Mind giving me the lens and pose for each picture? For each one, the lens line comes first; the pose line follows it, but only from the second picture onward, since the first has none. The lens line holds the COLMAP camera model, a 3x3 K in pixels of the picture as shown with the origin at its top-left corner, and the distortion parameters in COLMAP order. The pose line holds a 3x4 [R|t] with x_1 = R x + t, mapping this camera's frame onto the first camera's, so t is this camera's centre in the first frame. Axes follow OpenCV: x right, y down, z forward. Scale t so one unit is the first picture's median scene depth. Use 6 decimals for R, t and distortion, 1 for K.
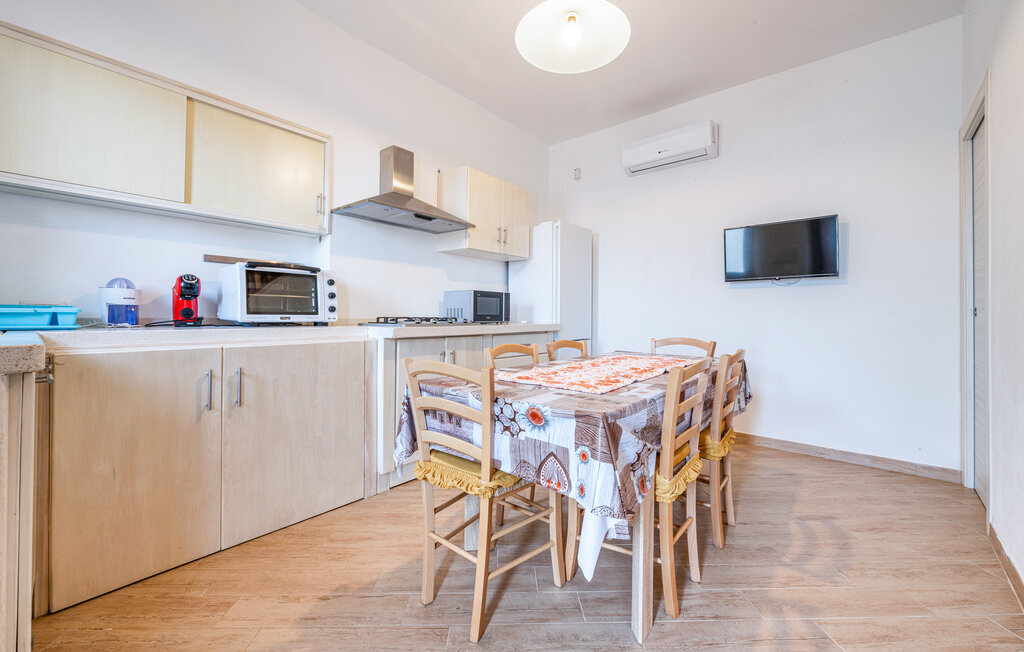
lens RADIAL K [[412.7, 0, 518.1], [0, 412.7, 301.0], [0, 0, 1]] dist [-0.004169, -0.000356]
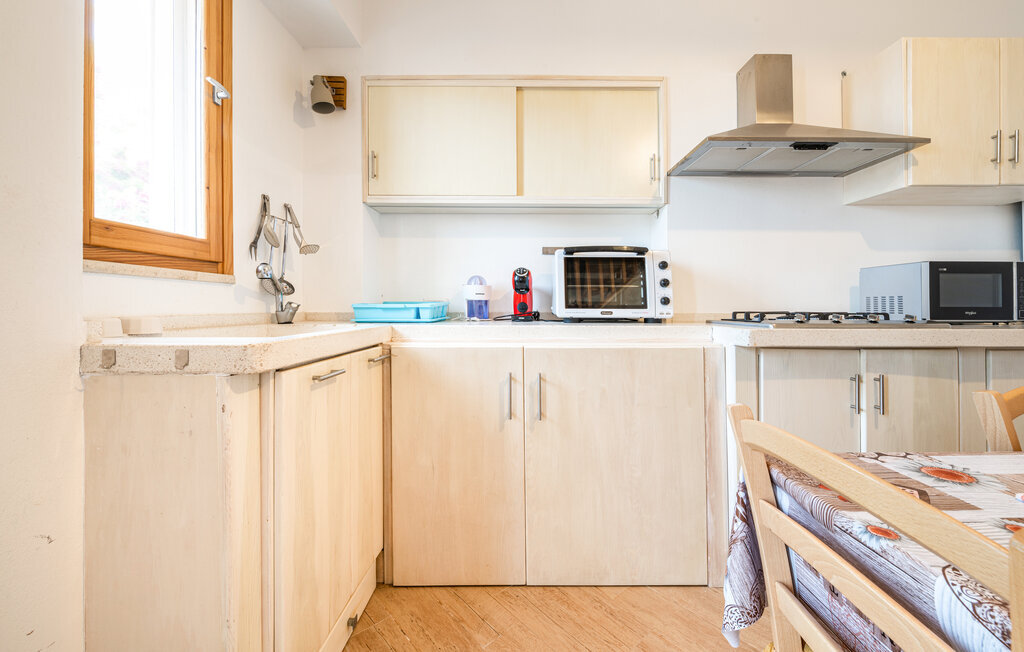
lens RADIAL K [[412.7, 0, 518.1], [0, 412.7, 301.0], [0, 0, 1]] dist [-0.004169, -0.000356]
pose [[0.631506, -0.017197, -0.775180, -0.044963], [0.029392, 0.999566, 0.001770, 0.011271], [0.774814, -0.023902, 0.631738, 0.347266]]
